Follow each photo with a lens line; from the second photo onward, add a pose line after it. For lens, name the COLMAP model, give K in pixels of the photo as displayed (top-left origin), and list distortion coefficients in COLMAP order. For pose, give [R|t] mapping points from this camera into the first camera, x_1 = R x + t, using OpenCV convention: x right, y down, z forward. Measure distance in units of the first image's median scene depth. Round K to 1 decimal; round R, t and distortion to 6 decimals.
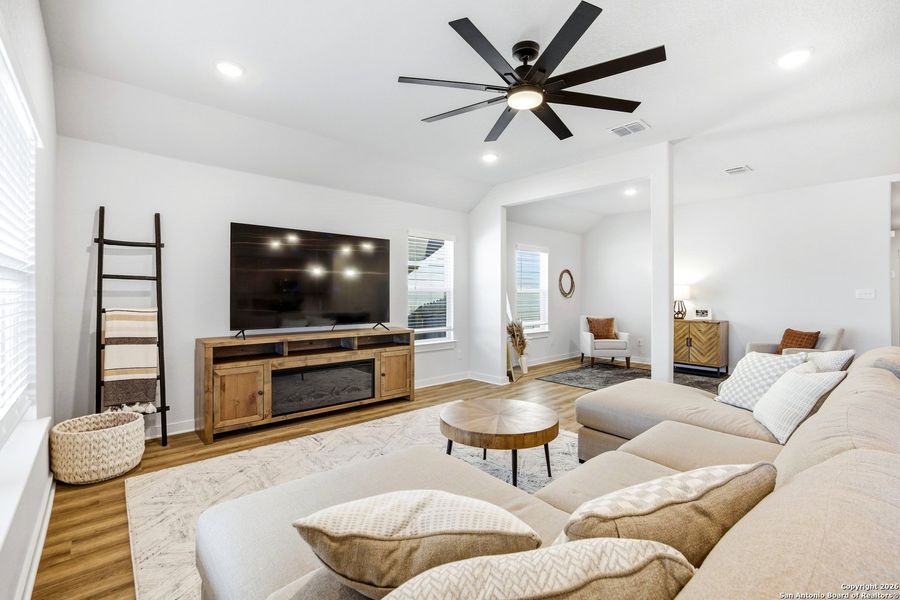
lens RADIAL K [[411.8, 0, 477.2], [0, 411.8, 299.1], [0, 0, 1]] dist [0.023522, 0.000097]
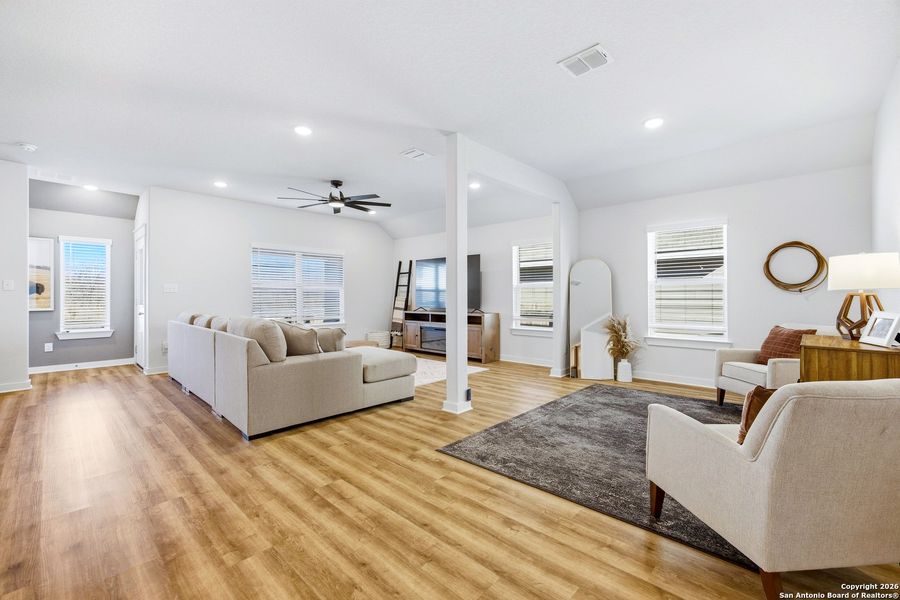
lens RADIAL K [[384.0, 0, 453.3], [0, 384.0, 295.9], [0, 0, 1]] dist [-0.003157, 0.000109]
pose [[0.053693, -0.004304, -0.998548, 0.882423], [-0.010275, 0.999935, -0.004863, 0.012564], [0.998505, 0.010522, 0.053646, 0.621518]]
